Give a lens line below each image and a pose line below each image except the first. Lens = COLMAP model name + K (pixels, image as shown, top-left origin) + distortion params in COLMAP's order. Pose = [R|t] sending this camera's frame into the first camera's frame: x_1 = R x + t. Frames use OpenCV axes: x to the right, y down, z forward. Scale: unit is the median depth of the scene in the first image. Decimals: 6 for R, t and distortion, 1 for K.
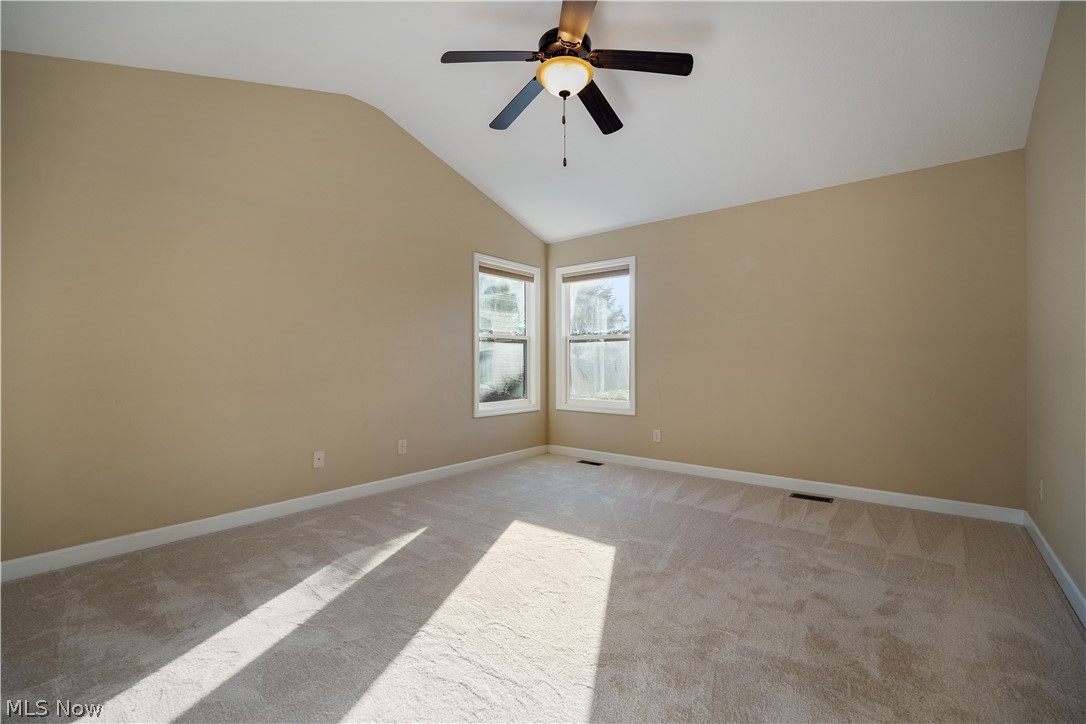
lens RADIAL K [[468.8, 0, 542.2], [0, 468.8, 362.7], [0, 0, 1]] dist [-0.003365, -0.000205]
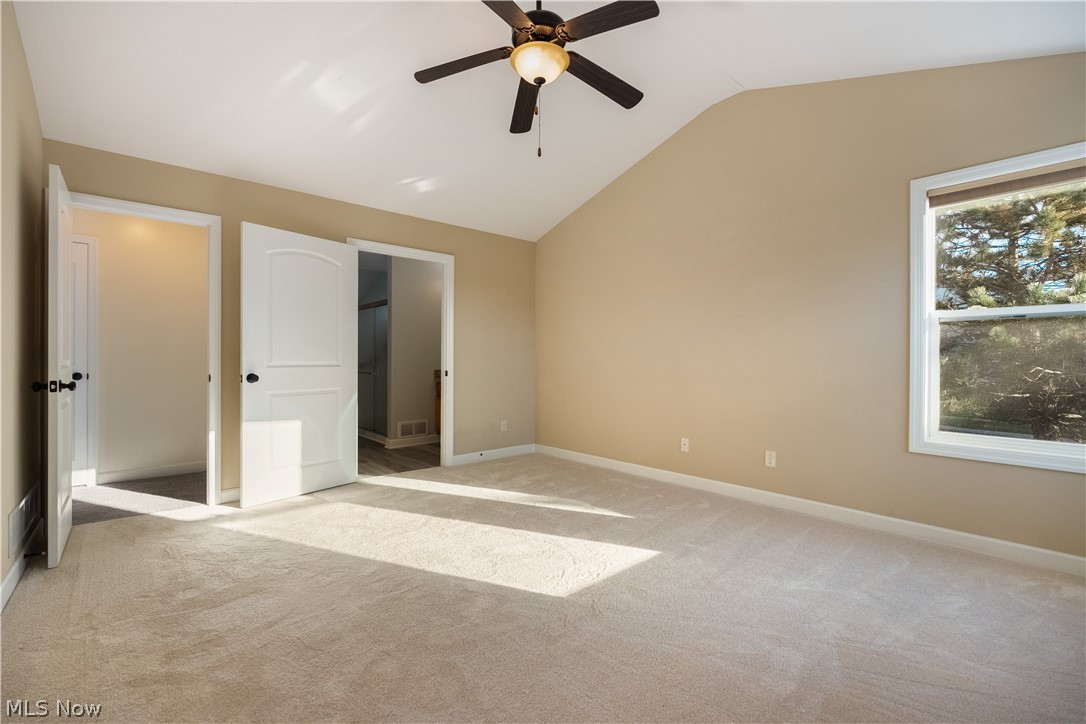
lens RADIAL K [[470.4, 0, 542.3], [0, 470.4, 365.2], [0, 0, 1]] dist [-0.008178, -0.000062]
pose [[-0.167068, 0.013045, -0.985859, 0.846088], [0.003169, 0.999914, 0.012694, -0.006948], [0.985940, -0.001004, -0.167095, 0.992146]]
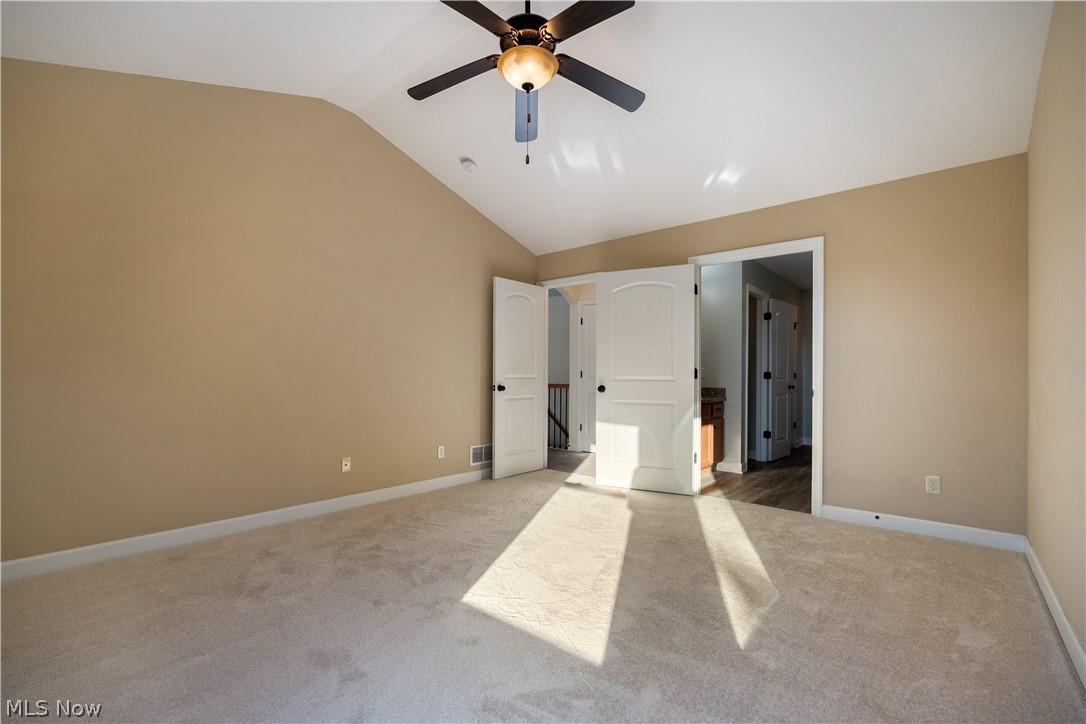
lens RADIAL K [[477.8, 0, 540.4], [0, 477.8, 378.2], [0, 0, 1]] dist [-0.000389, -0.000031]
pose [[-0.999718, -0.002935, 0.023562, -0.000068], [-0.002976, 0.999994, -0.001723, 0.005726], [-0.023556, -0.001793, -0.999721, 1.657746]]
